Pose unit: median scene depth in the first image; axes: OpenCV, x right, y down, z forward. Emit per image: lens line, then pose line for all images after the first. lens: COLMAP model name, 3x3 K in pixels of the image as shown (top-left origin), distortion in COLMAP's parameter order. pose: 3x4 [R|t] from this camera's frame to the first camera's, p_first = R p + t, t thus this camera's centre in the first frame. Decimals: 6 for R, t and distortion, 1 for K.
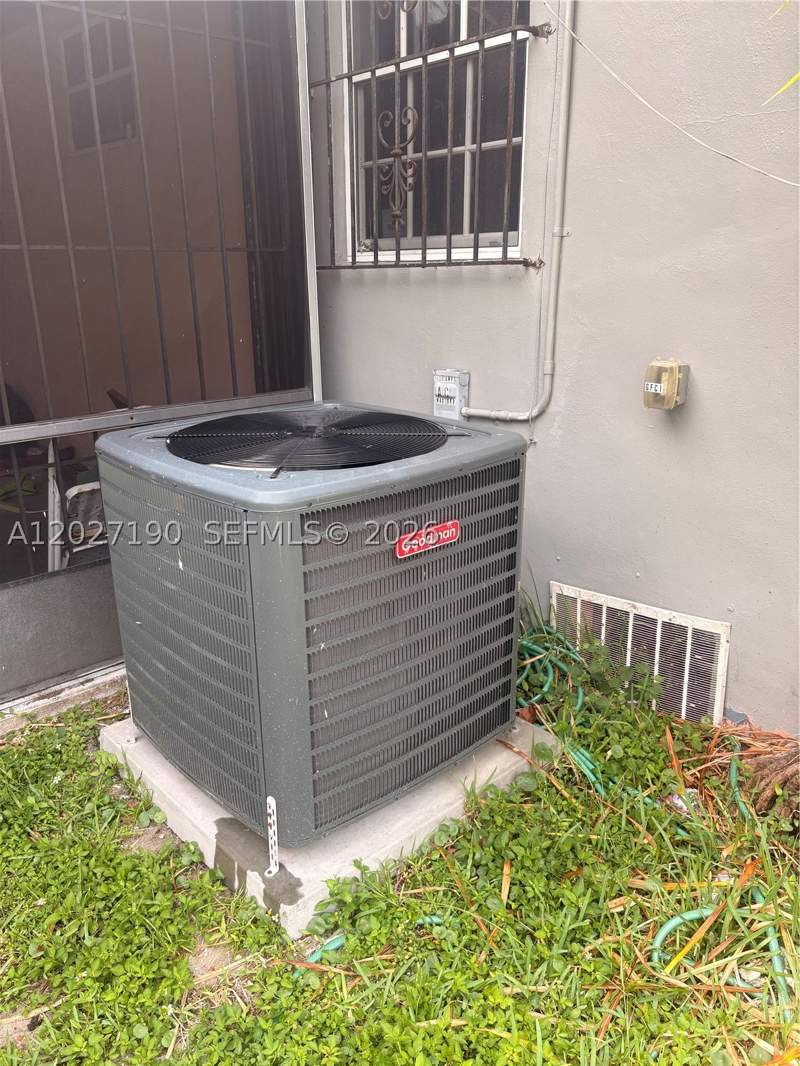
lens RADIAL K [[799.4, 0, 400.0], [0, 799.4, 533.0], [0, 0, 1]] dist [0.007655, 0.006357]
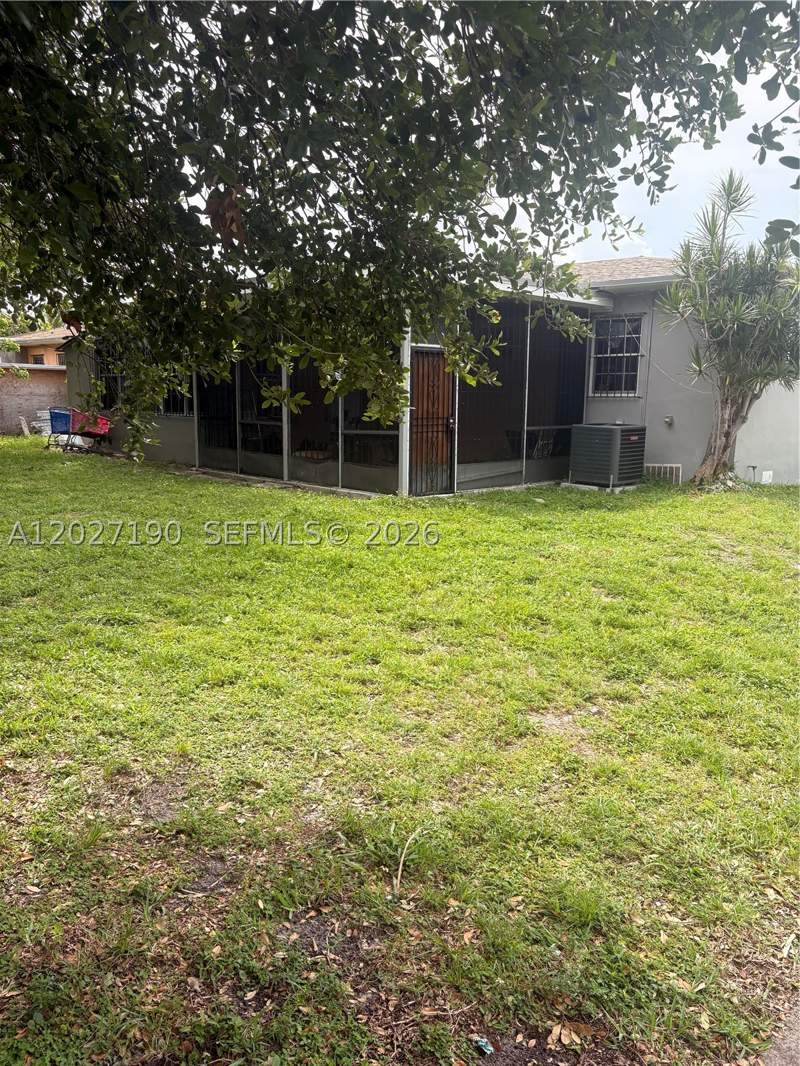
lens RADIAL K [[799.4, 0, 400.0], [0, 799.4, 533.0], [0, 0, 1]] dist [0.007655, 0.006357]
pose [[0.999346, 0.021097, 0.029366, -1.407976], [-0.016315, 0.987861, -0.154480, 1.246697], [-0.032268, 0.153900, 0.987559, -3.612467]]
